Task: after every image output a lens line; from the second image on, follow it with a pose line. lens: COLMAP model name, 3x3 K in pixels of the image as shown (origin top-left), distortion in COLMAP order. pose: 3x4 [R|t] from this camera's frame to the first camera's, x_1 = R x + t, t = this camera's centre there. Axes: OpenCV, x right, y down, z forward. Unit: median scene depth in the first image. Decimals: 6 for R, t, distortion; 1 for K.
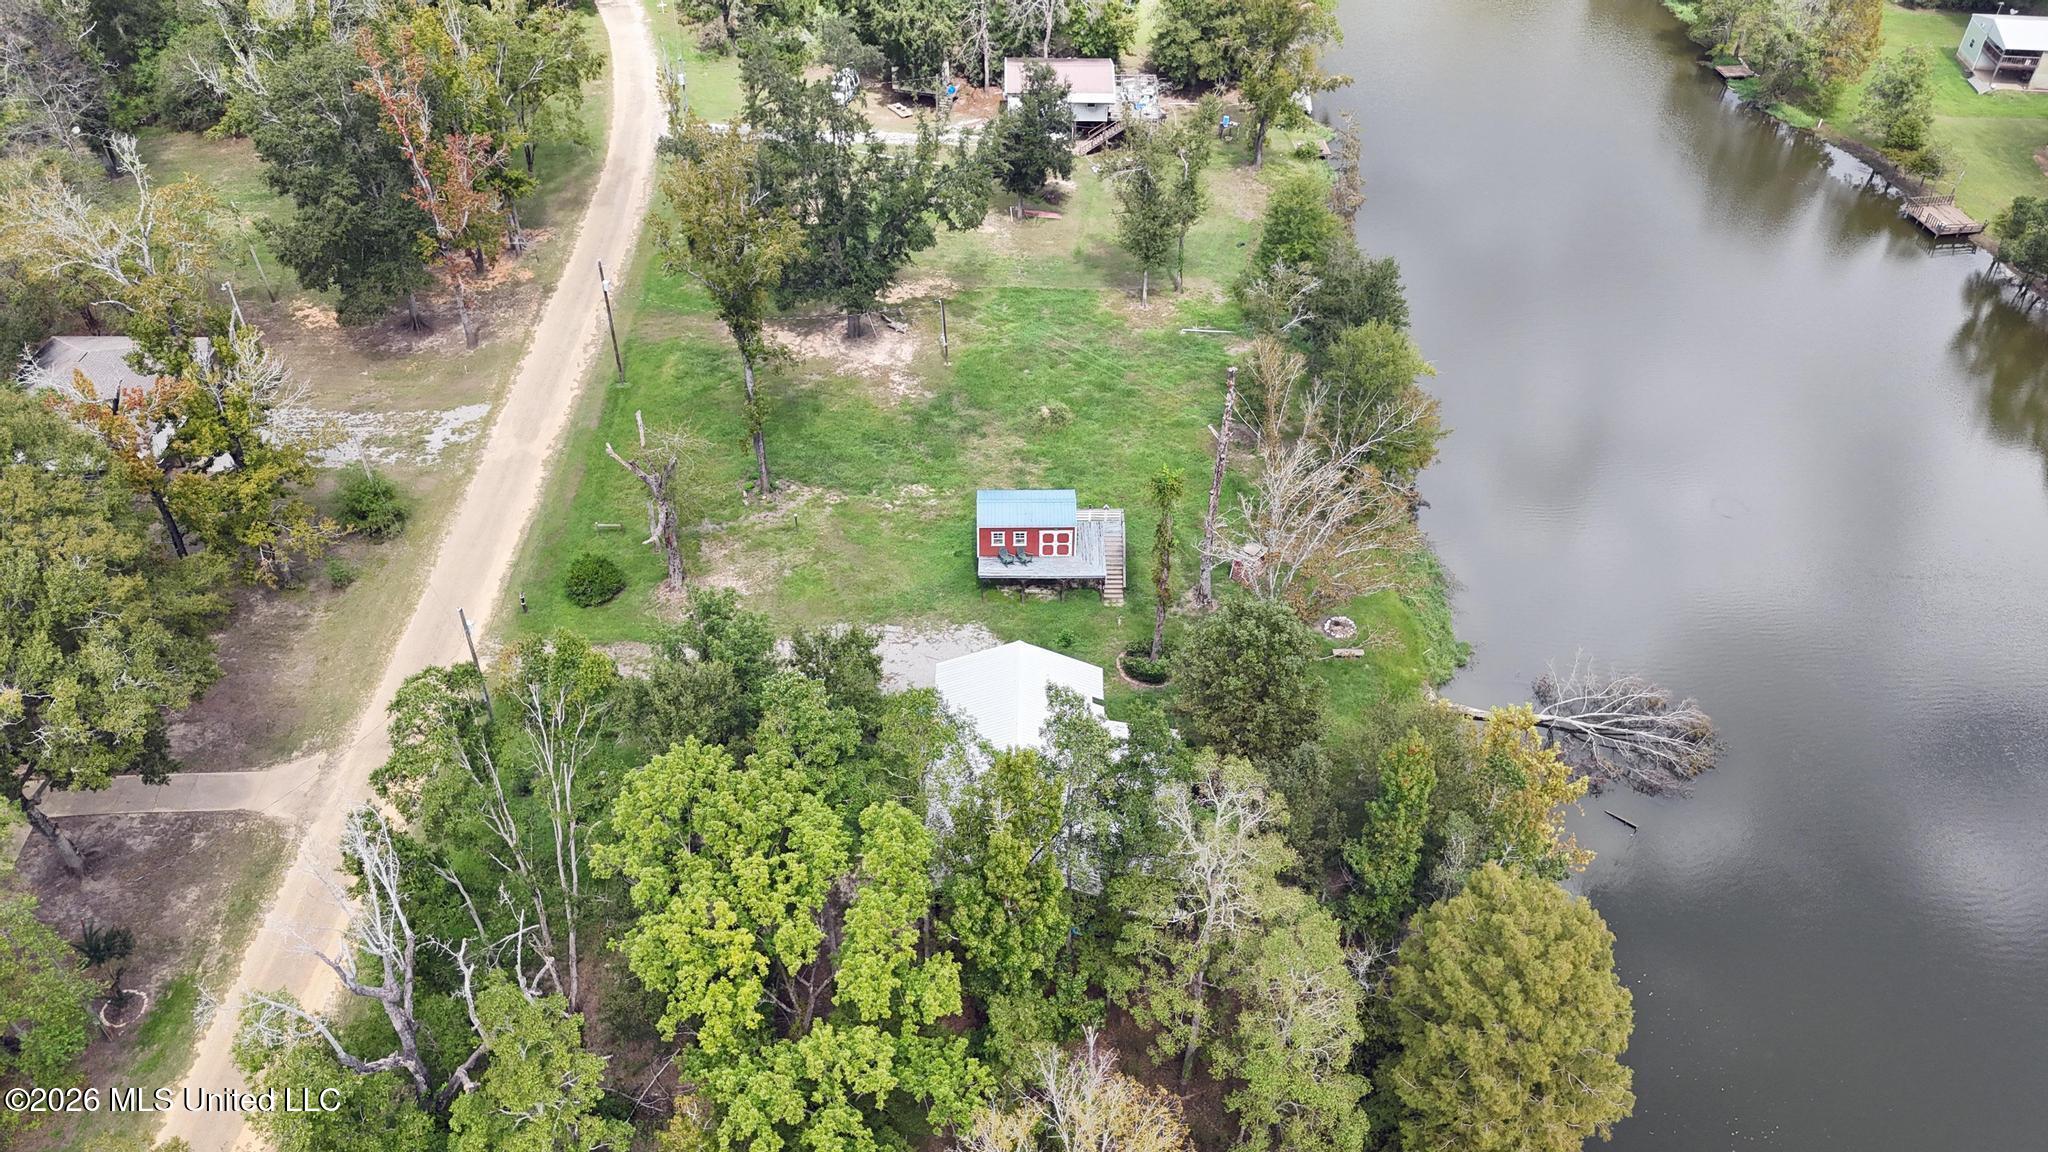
lens RADIAL K [[1485.9, 0, 1043.5], [0, 1485.9, 577.9], [0, 0, 1]] dist [-0.002503, -0.007902]
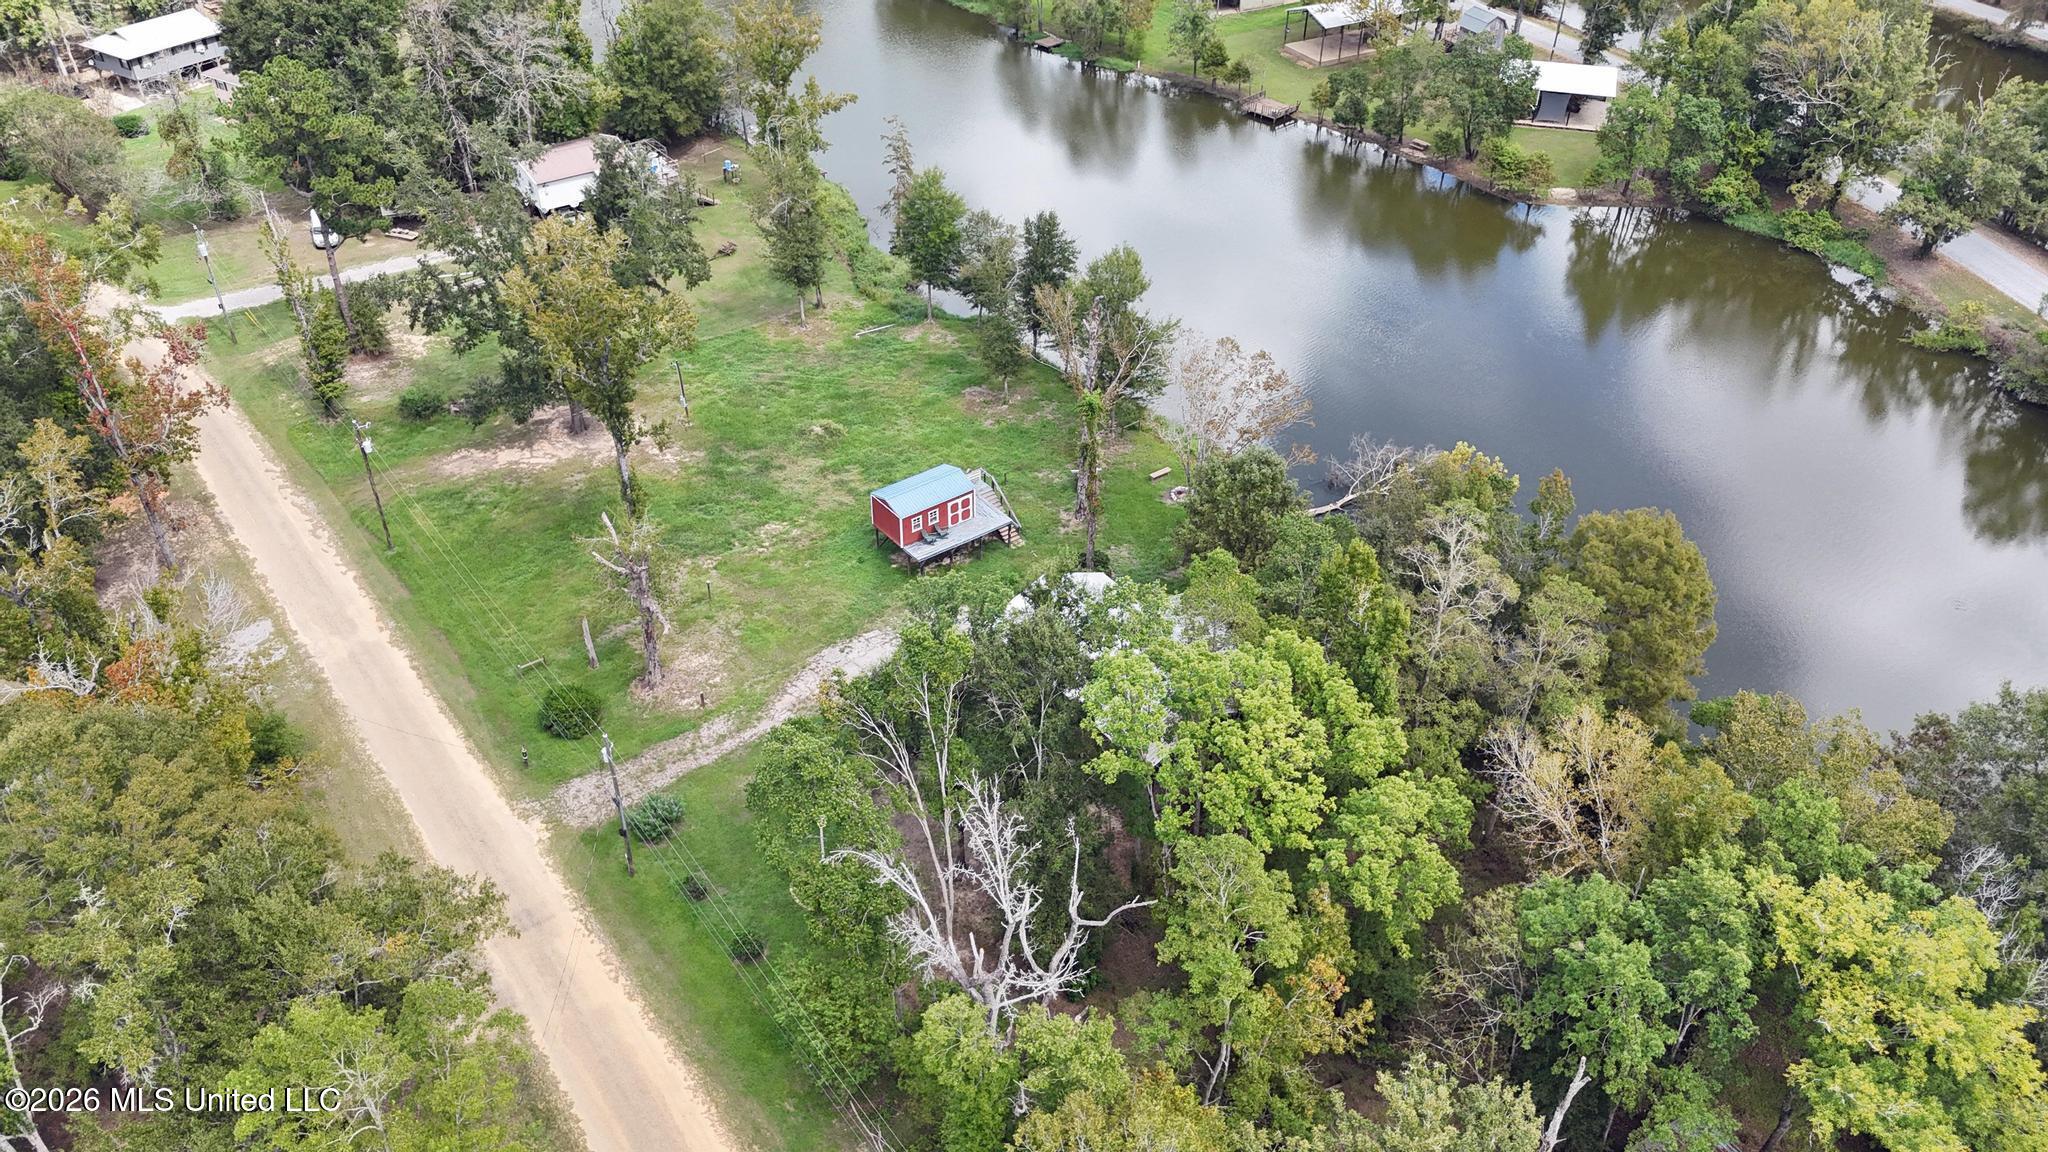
lens RADIAL K [[1485.9, 0, 1043.5], [0, 1485.9, 577.9], [0, 0, 1]] dist [-0.002503, -0.007902]
pose [[0.799647, -0.359513, 0.480952, -0.491791], [0.378998, 0.923441, 0.060140, -0.019775], [-0.465752, 0.134189, 0.874682, 0.003738]]
